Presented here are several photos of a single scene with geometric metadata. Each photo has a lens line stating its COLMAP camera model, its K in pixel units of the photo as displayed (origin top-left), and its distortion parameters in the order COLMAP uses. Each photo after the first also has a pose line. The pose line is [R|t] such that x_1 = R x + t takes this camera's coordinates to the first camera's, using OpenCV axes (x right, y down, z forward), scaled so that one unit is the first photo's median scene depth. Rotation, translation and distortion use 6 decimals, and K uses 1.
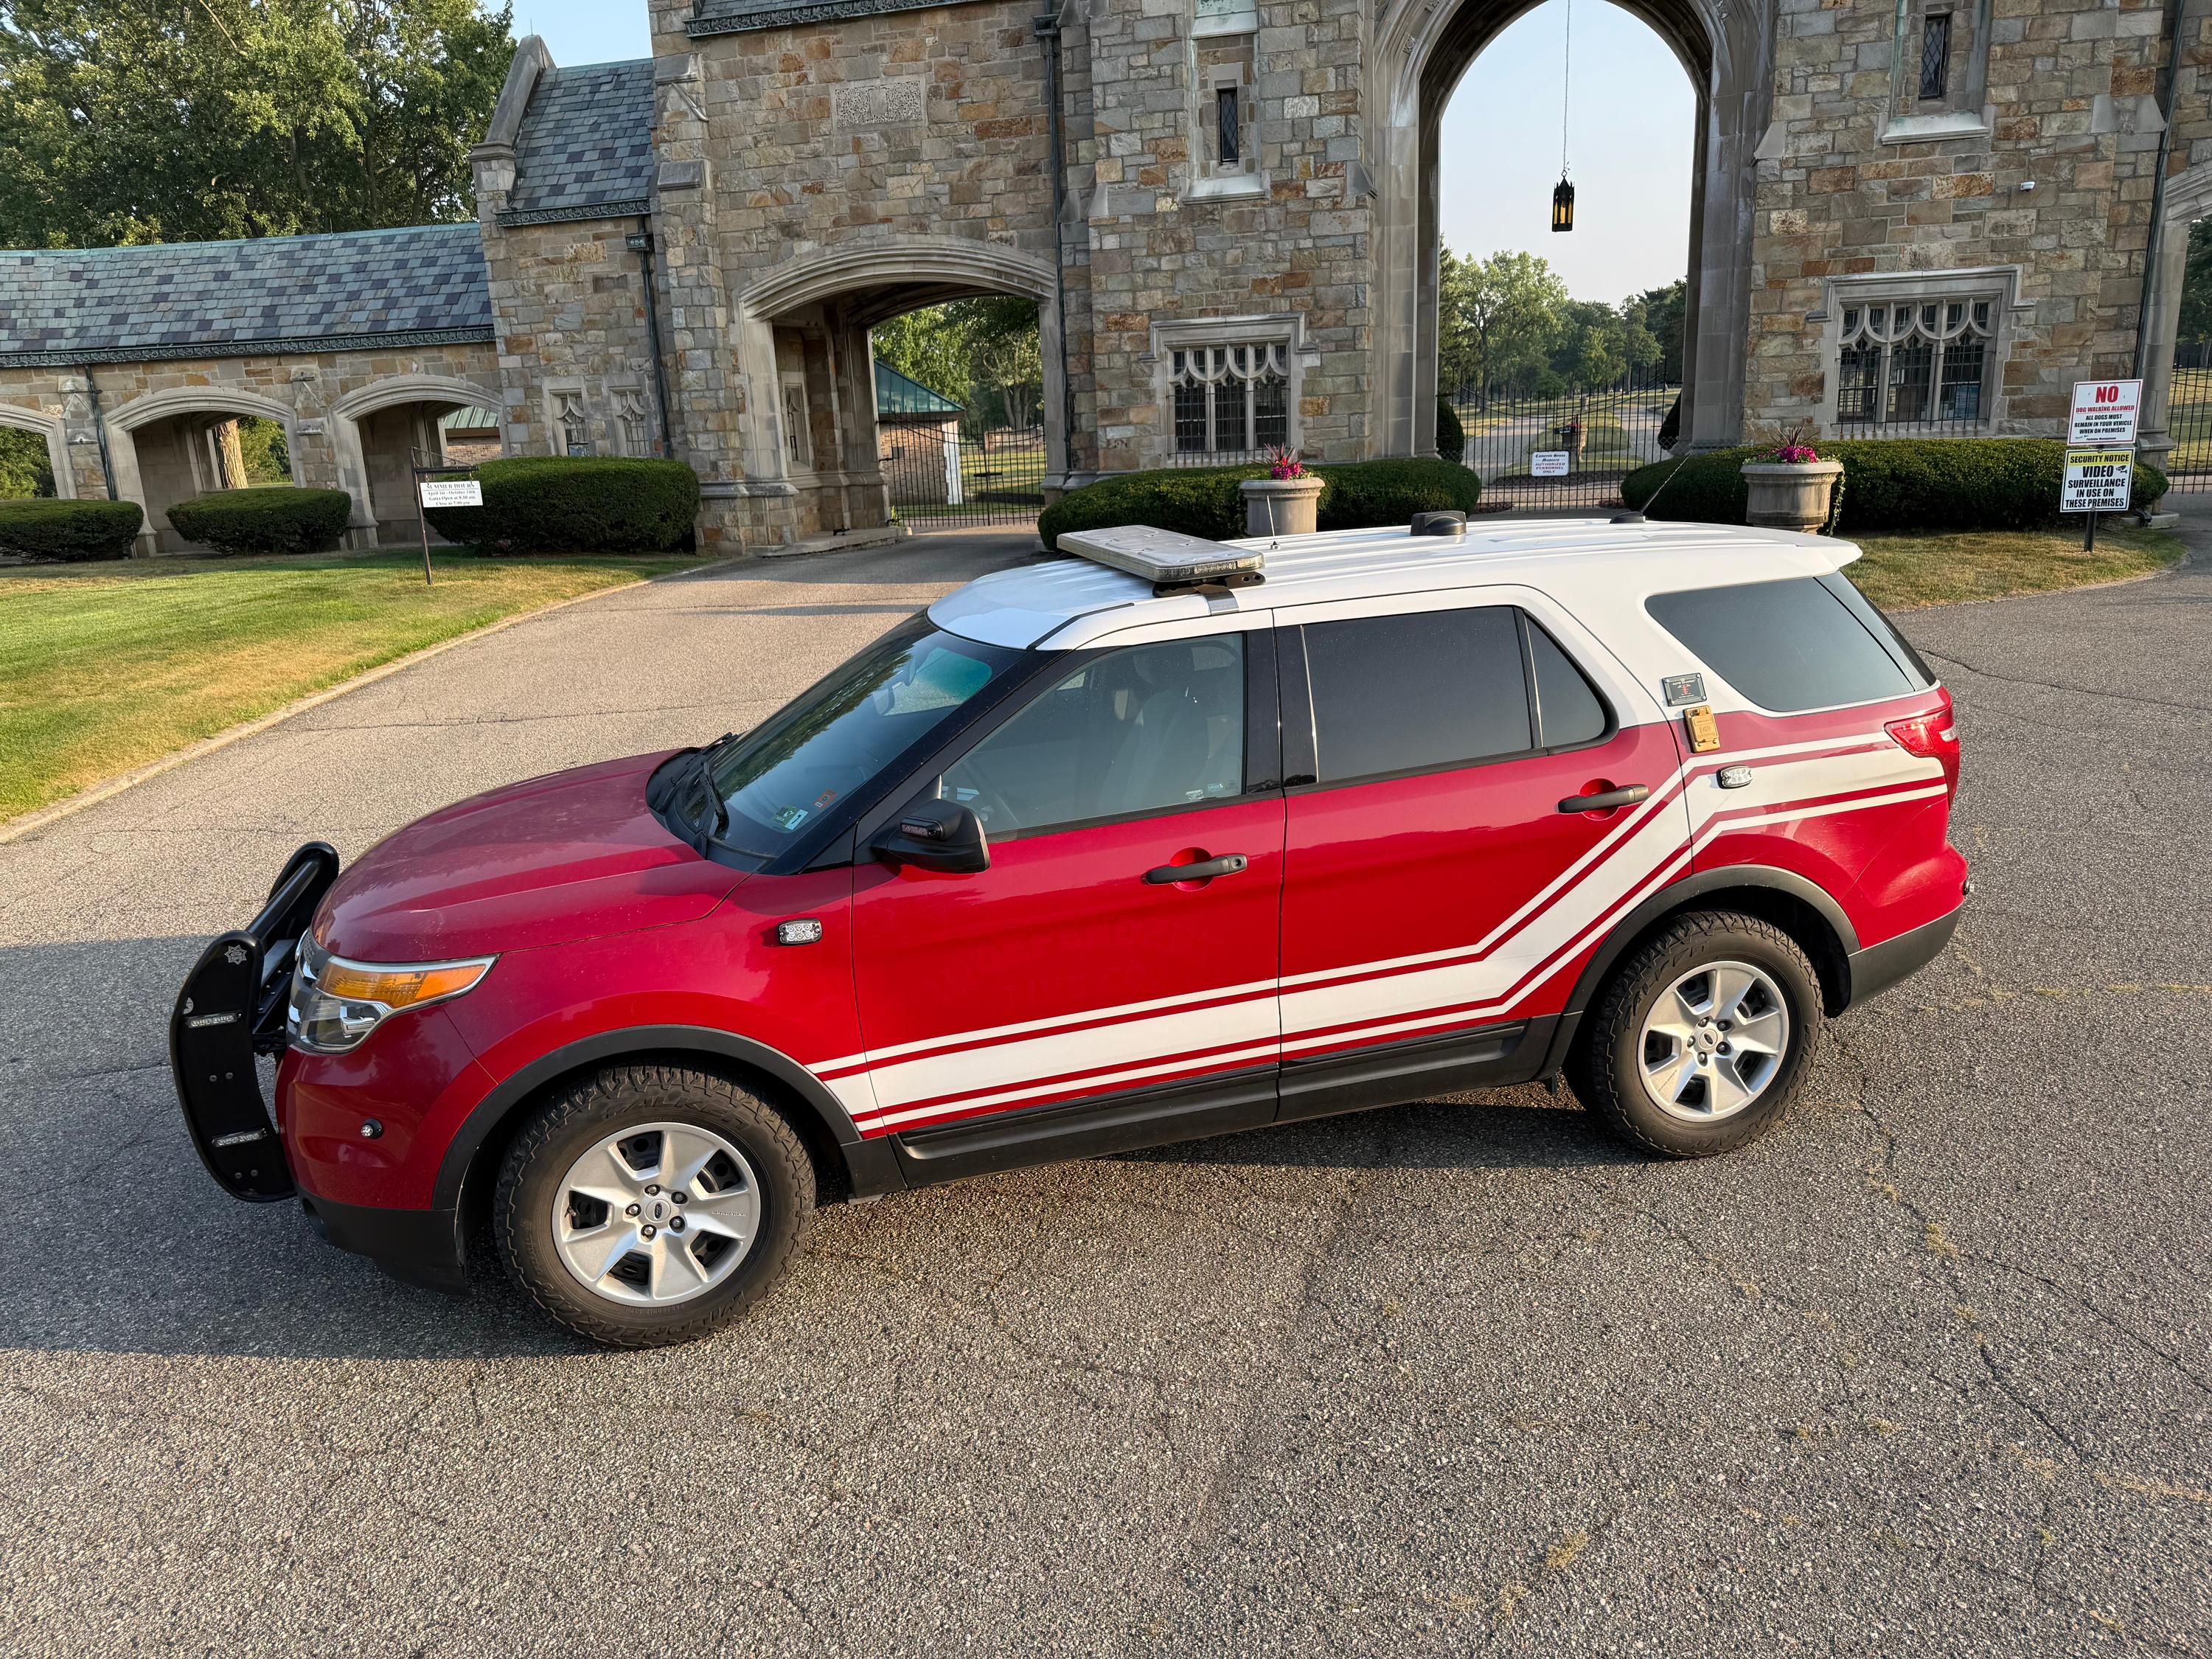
lens RADIAL K [[1546.6, 0, 1112.1], [0, 1546.6, 820.7], [0, 0, 1]] dist [0.028671, -0.032152]
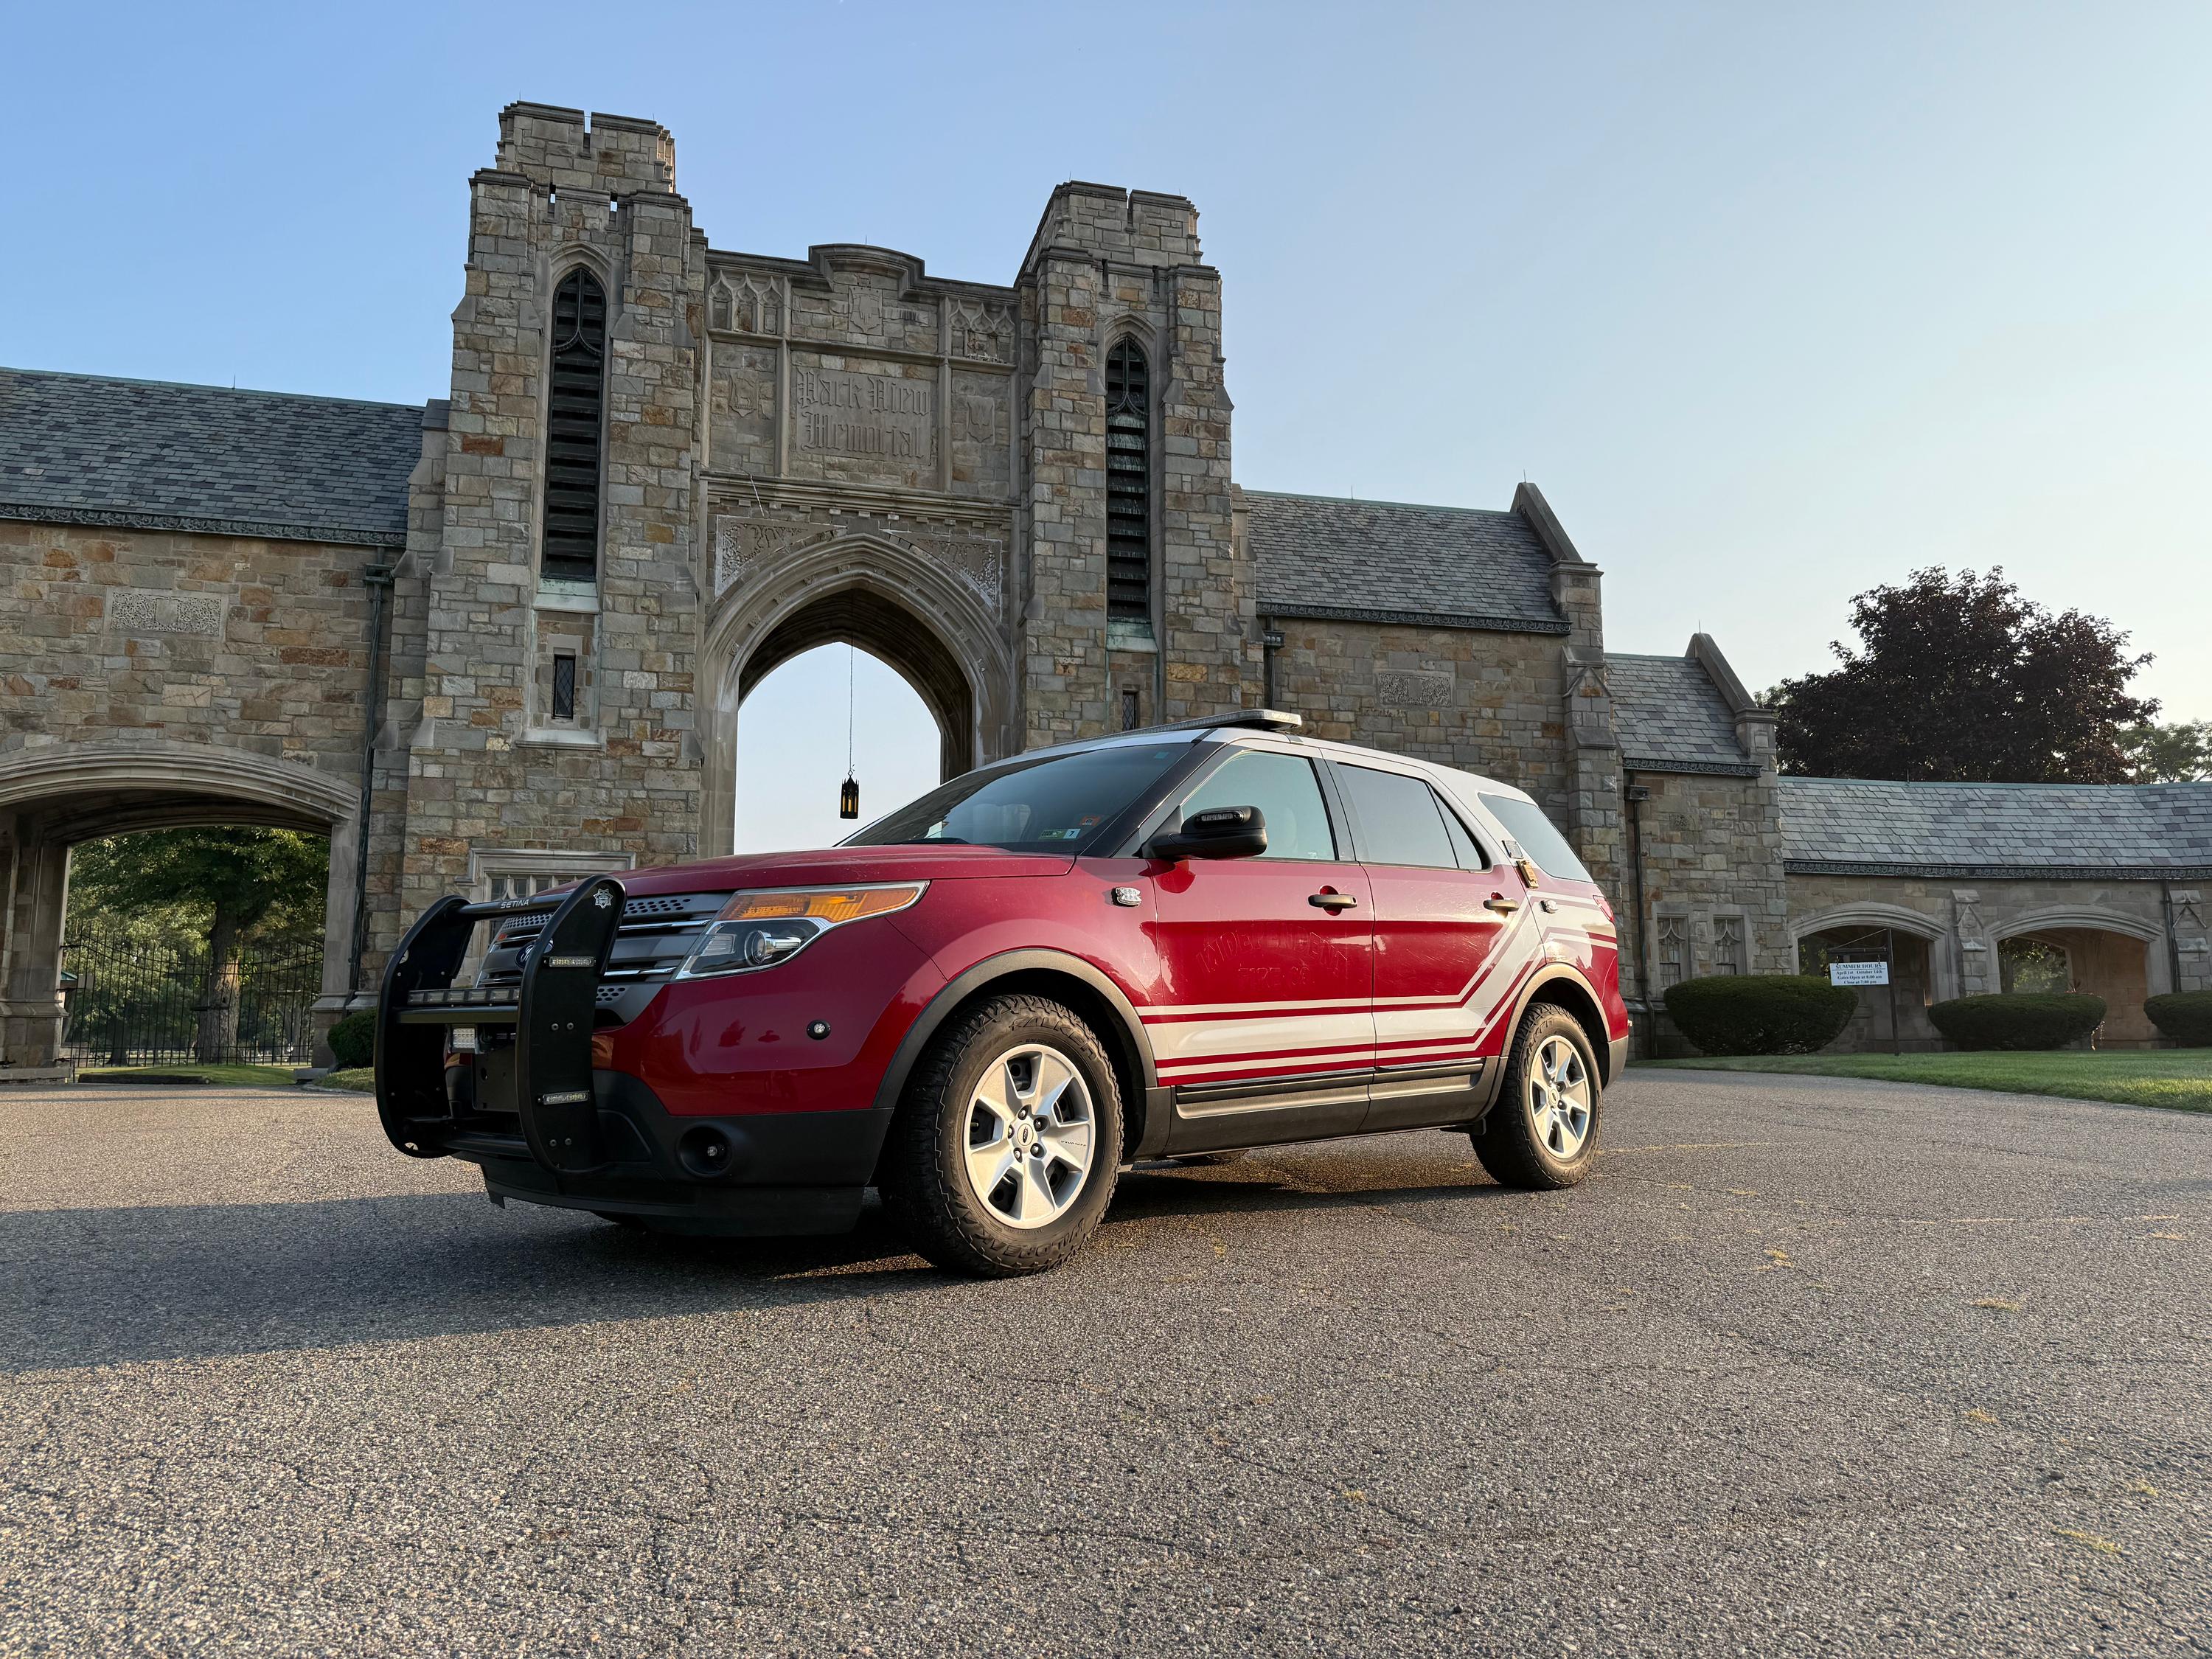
lens RADIAL K [[1510.8, 0, 1117.5], [0, 1510.8, 832.1], [0, 0, 1]] dist [0.161479, -0.245735]
pose [[0.850646, 0.108722, 0.514375, -0.146223], [0.102364, 0.925408, -0.364885, 0.081155], [-0.515678, 0.363041, 0.776065, 0.008354]]
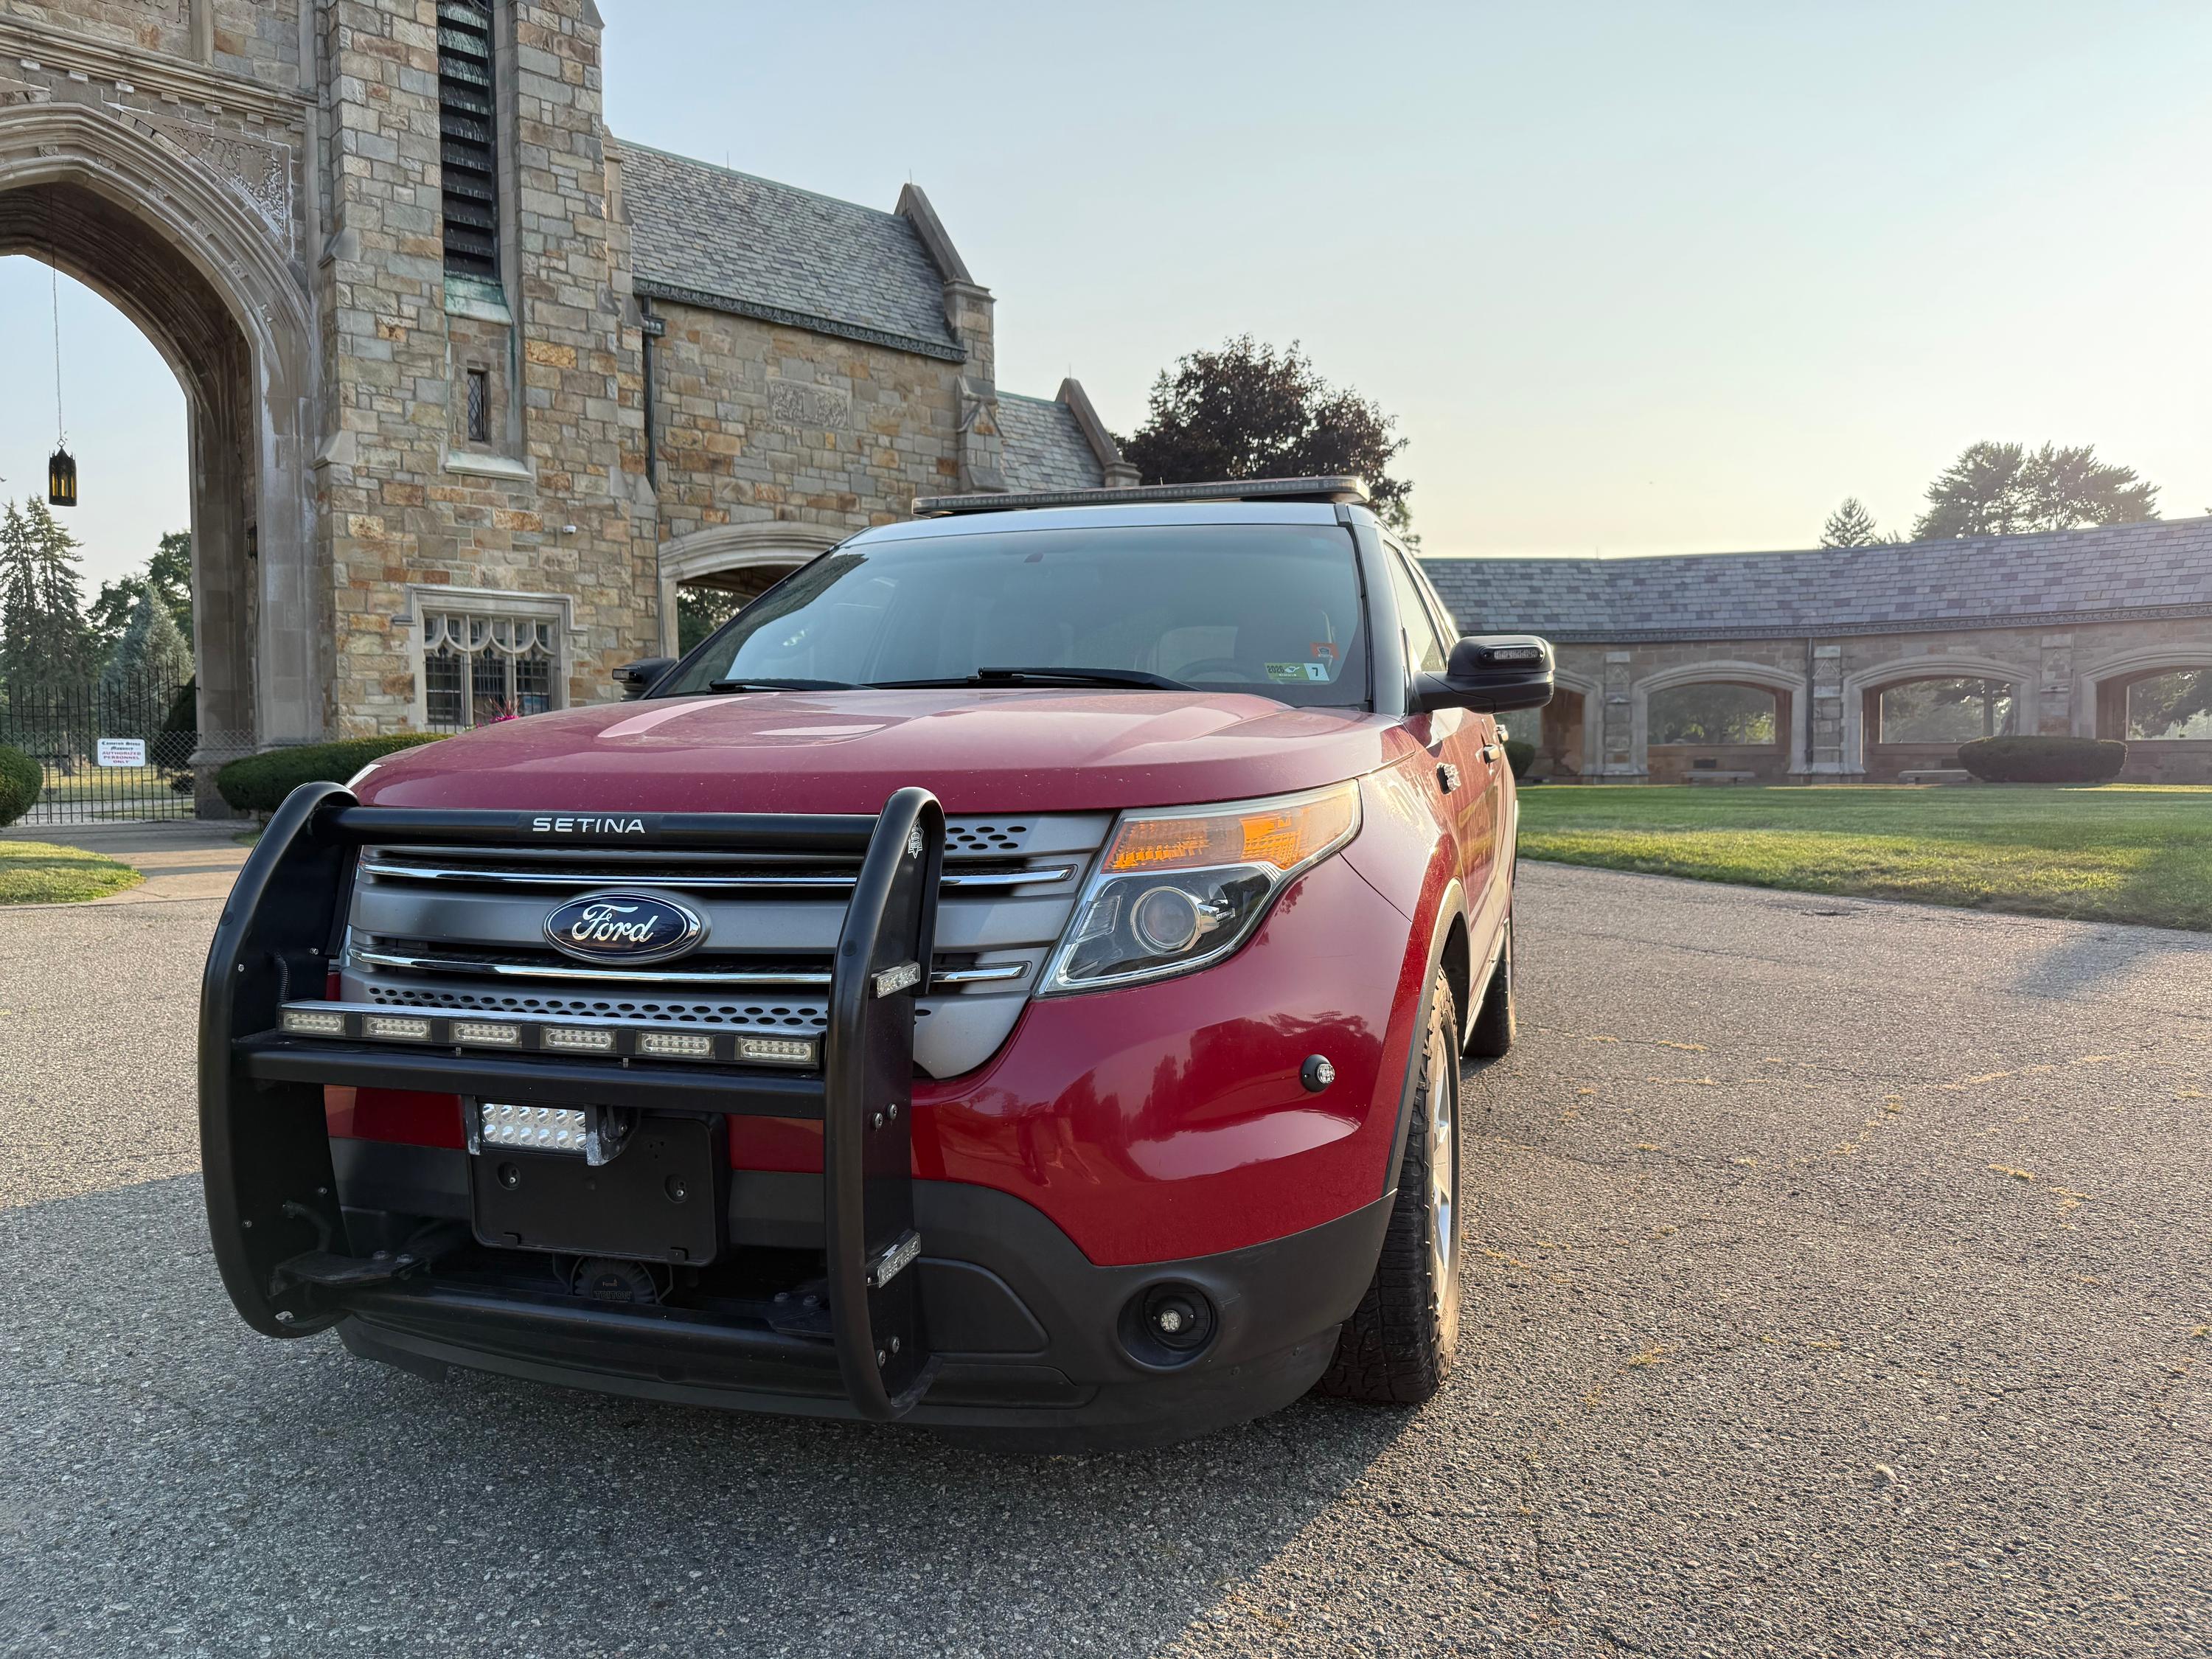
lens RADIAL K [[1546.6, 0, 1112.1], [0, 1546.6, 820.7], [0, 0, 1]] dist [0.028671, -0.032152]
pose [[0.520935, 0.003485, 0.853589, -0.168592], [0.203376, 0.970687, -0.128081, 0.027087], [-0.829015, 0.240321, 0.504956, 0.131795]]
